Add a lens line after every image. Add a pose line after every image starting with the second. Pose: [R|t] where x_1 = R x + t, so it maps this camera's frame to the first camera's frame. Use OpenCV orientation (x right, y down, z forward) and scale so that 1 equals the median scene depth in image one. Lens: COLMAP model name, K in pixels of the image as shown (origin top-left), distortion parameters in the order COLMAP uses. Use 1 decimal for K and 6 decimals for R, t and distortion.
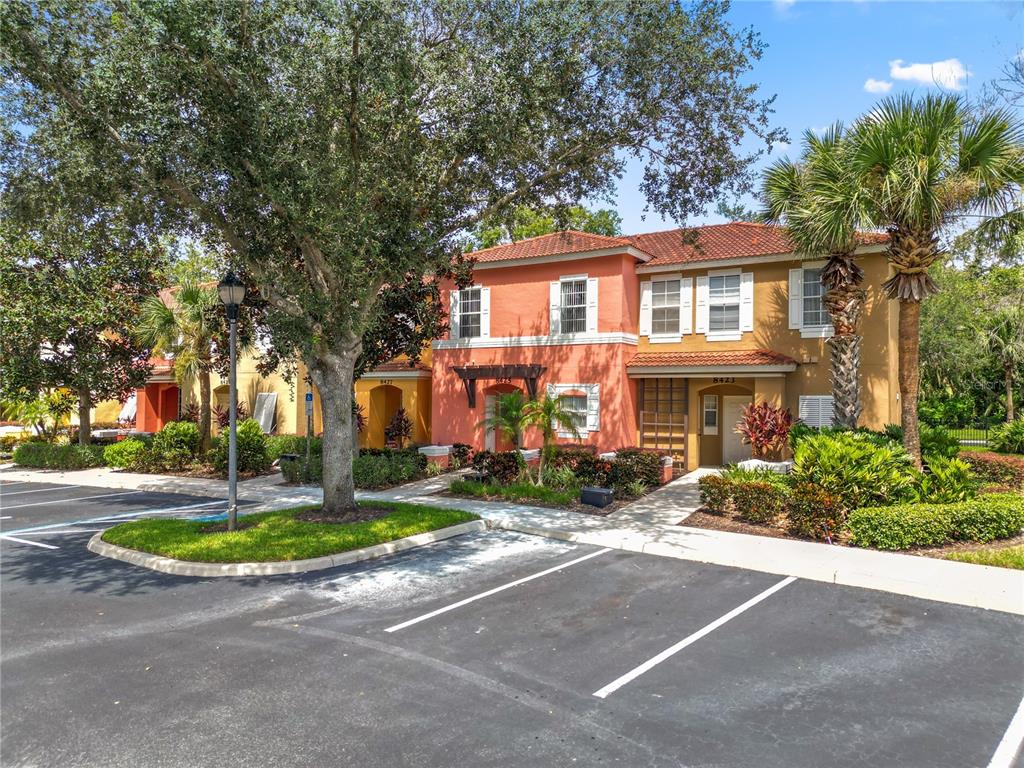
lens RADIAL K [[716.0, 0, 512.0], [0, 716.0, 384.0], [0, 0, 1]] dist [0.073912, -0.080328]
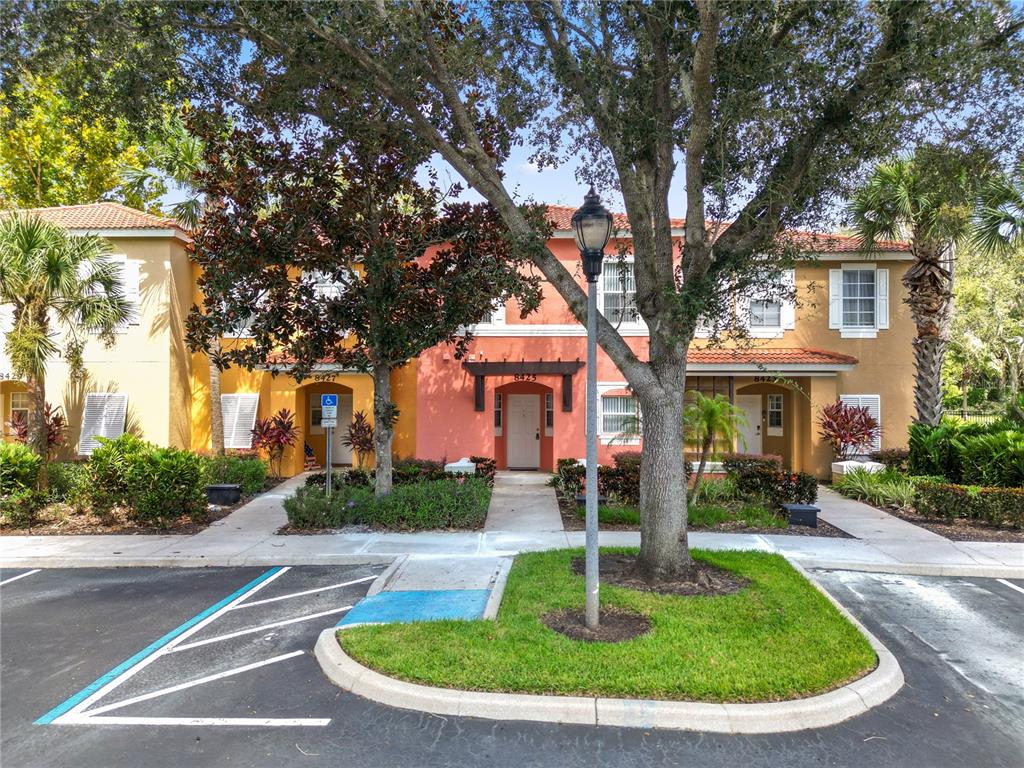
lens RADIAL K [[716.0, 0, 512.0], [0, 716.0, 384.0], [0, 0, 1]] dist [0.073912, -0.080328]
pose [[0.876142, 0.000074, 0.482054, -0.477673], [-0.001242, 0.999997, 0.002104, 0.000284], [-0.482052, -0.002442, 0.876139, 0.313989]]
